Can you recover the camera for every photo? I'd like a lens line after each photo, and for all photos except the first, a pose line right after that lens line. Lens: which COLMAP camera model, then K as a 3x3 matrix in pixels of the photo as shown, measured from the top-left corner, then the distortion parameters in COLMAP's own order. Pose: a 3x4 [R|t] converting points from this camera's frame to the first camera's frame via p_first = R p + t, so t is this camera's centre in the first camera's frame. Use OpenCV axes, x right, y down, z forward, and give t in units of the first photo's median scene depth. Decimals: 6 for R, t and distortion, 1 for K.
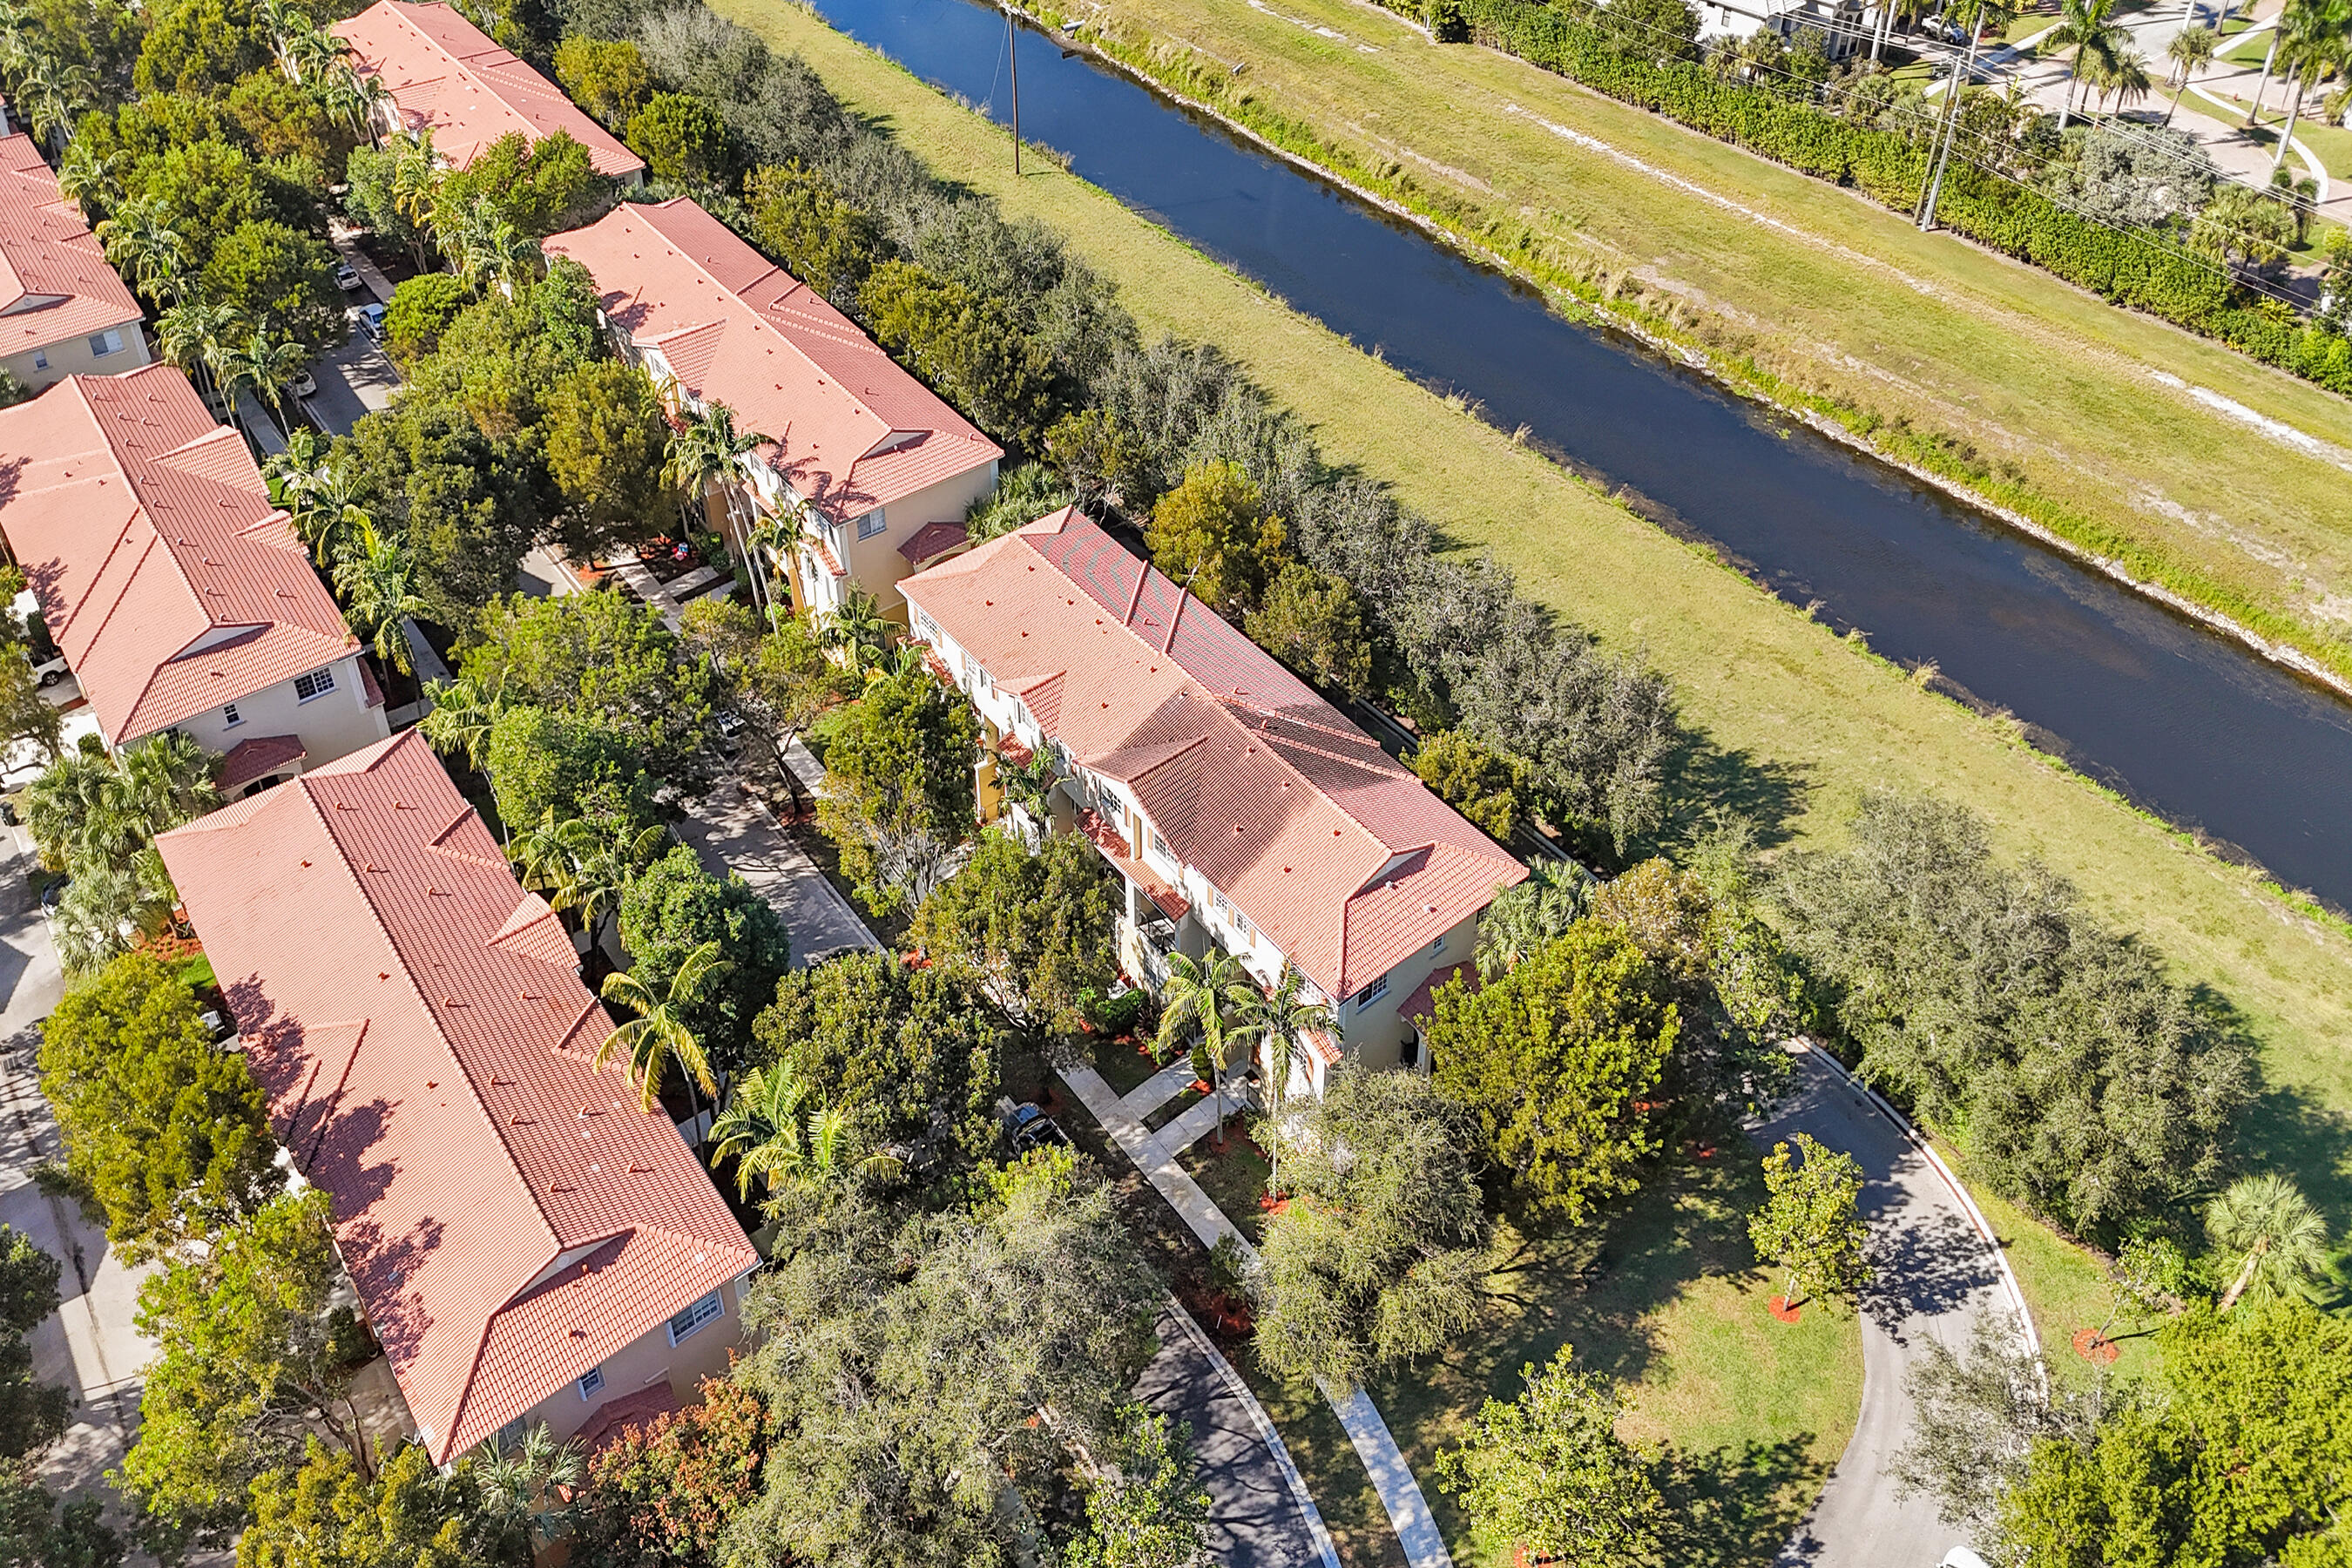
lens RADIAL K [[1879.0, 0, 1176.2], [0, 1879.0, 486.0], [0, 0, 1]] dist [0.064482, -0.068670]
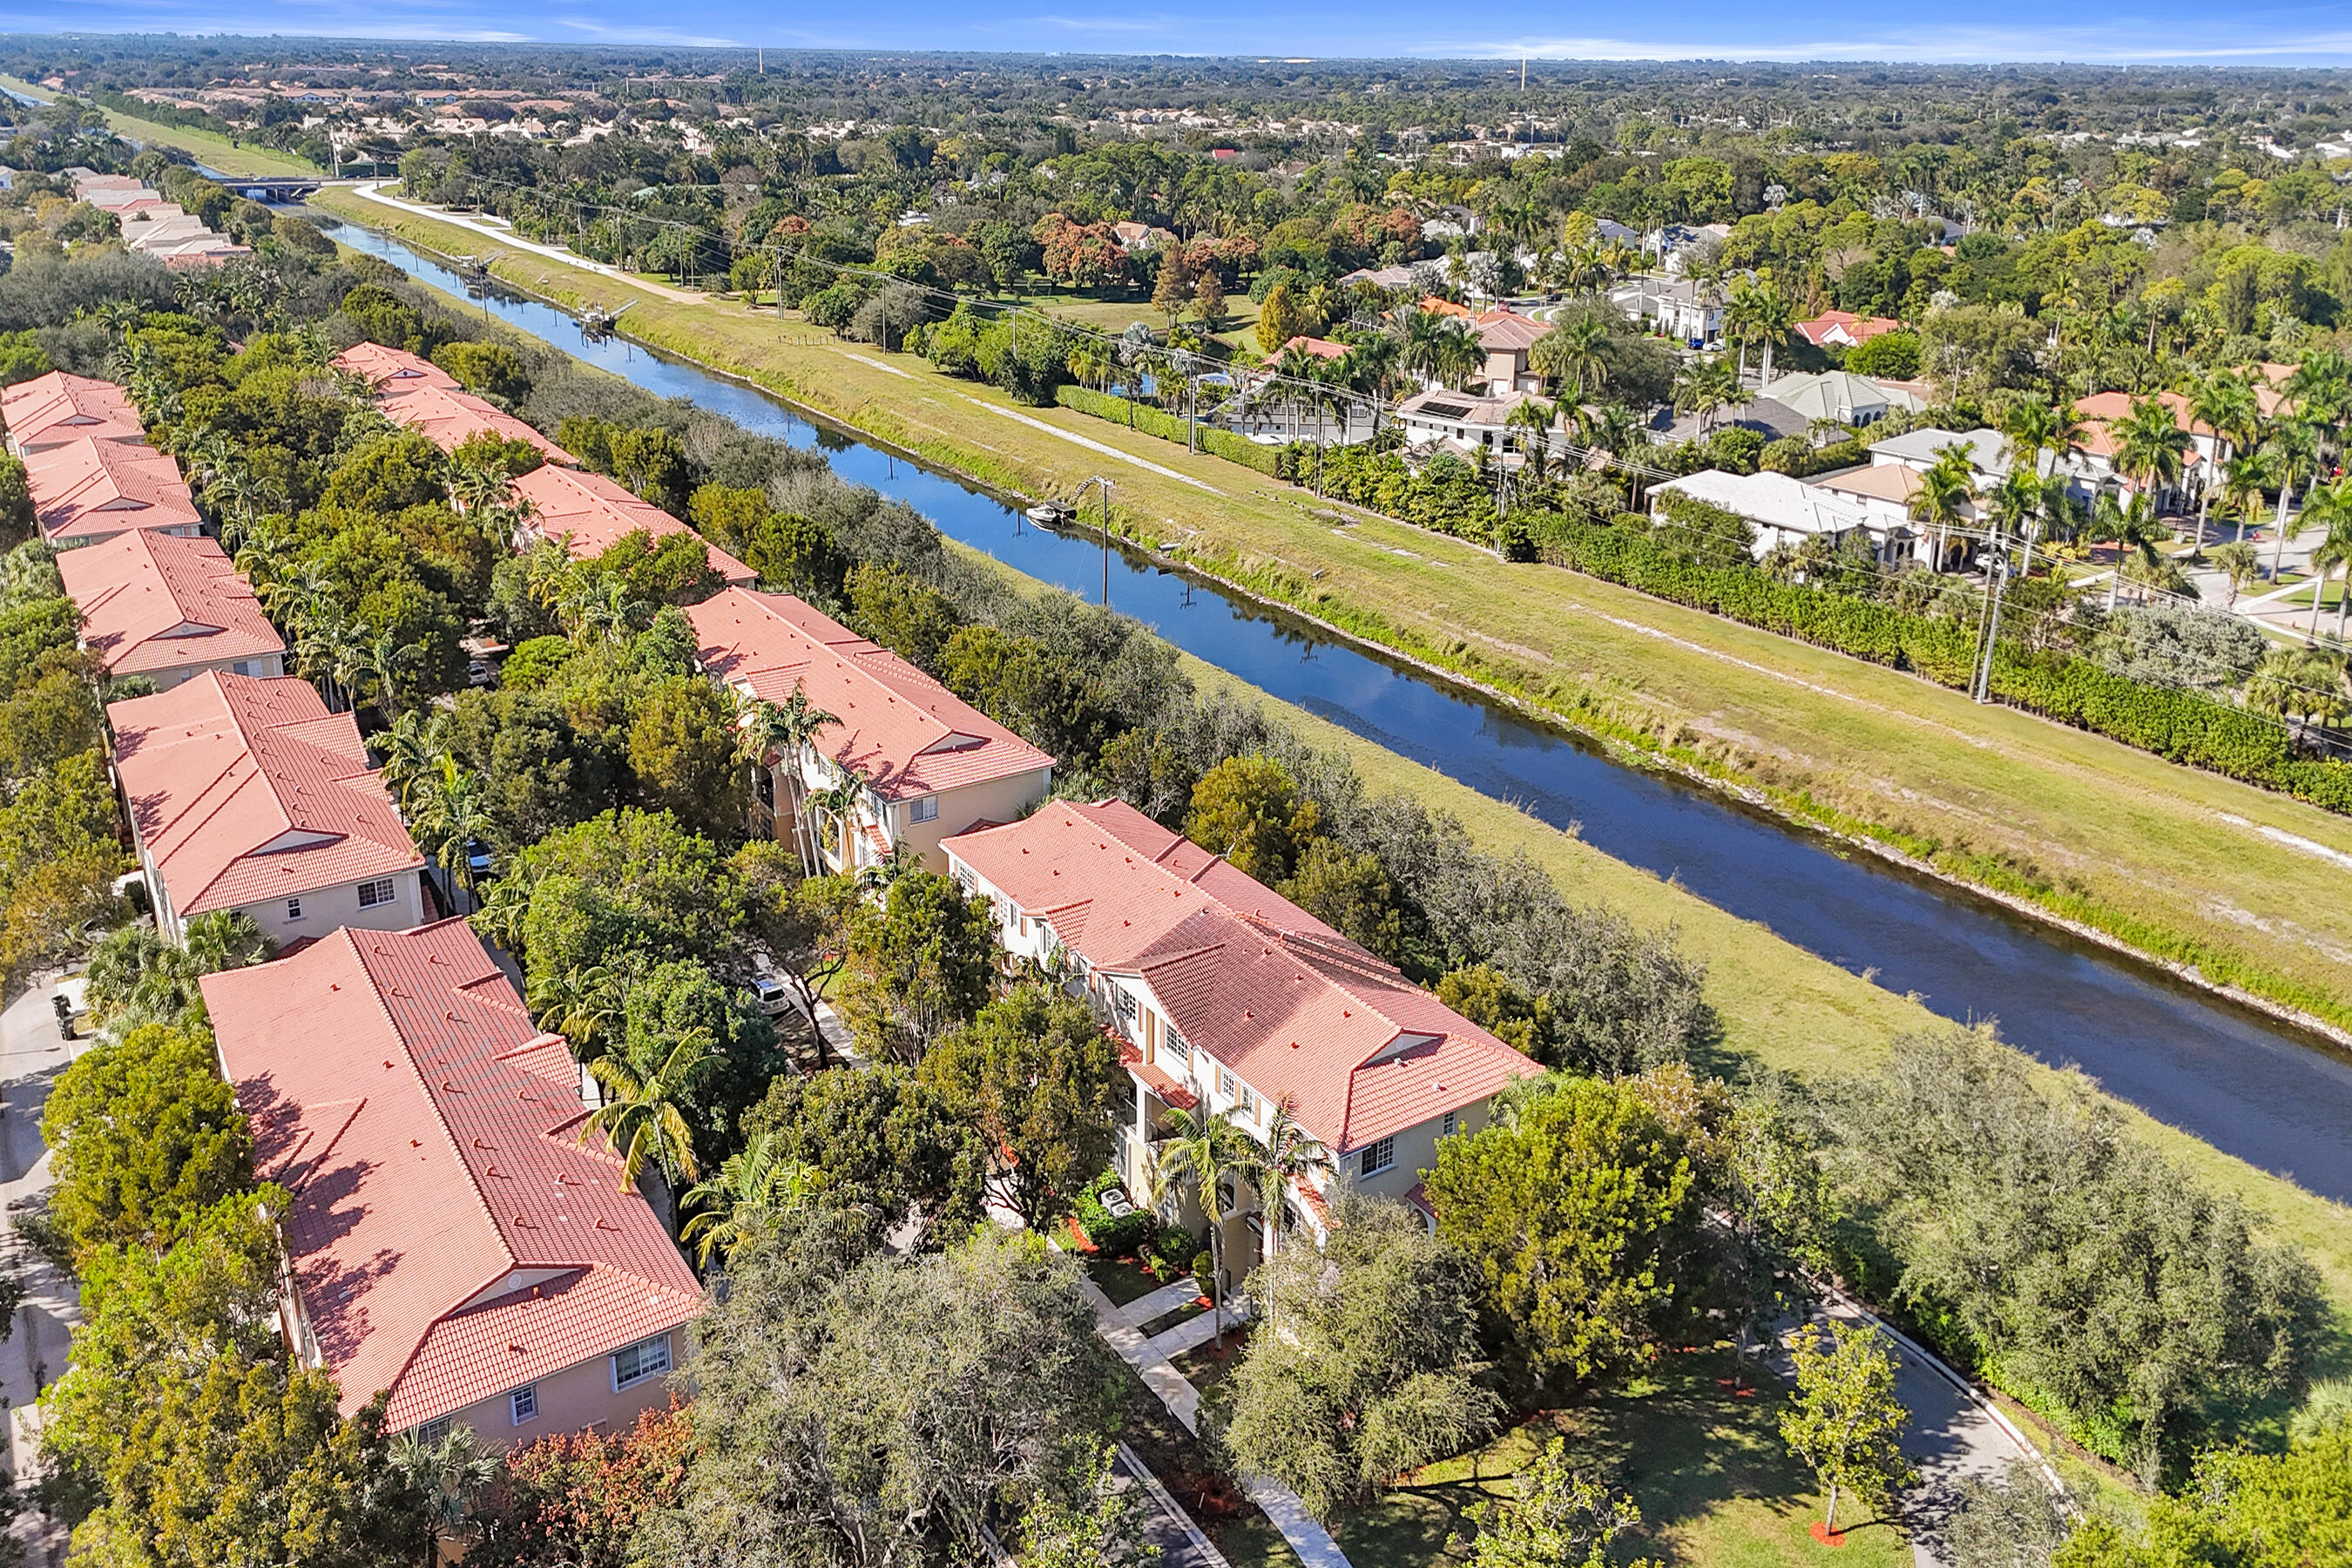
lens RADIAL K [[1836.5, 0, 1176.9], [0, 1836.5, 646.3], [0, 0, 1]] dist [0.076818, -0.086491]
pose [[0.997430, 0.024235, -0.067430, 0.050038], [-0.042384, 0.958329, -0.282505, 0.241808], [0.057773, 0.284636, 0.956893, 0.009766]]
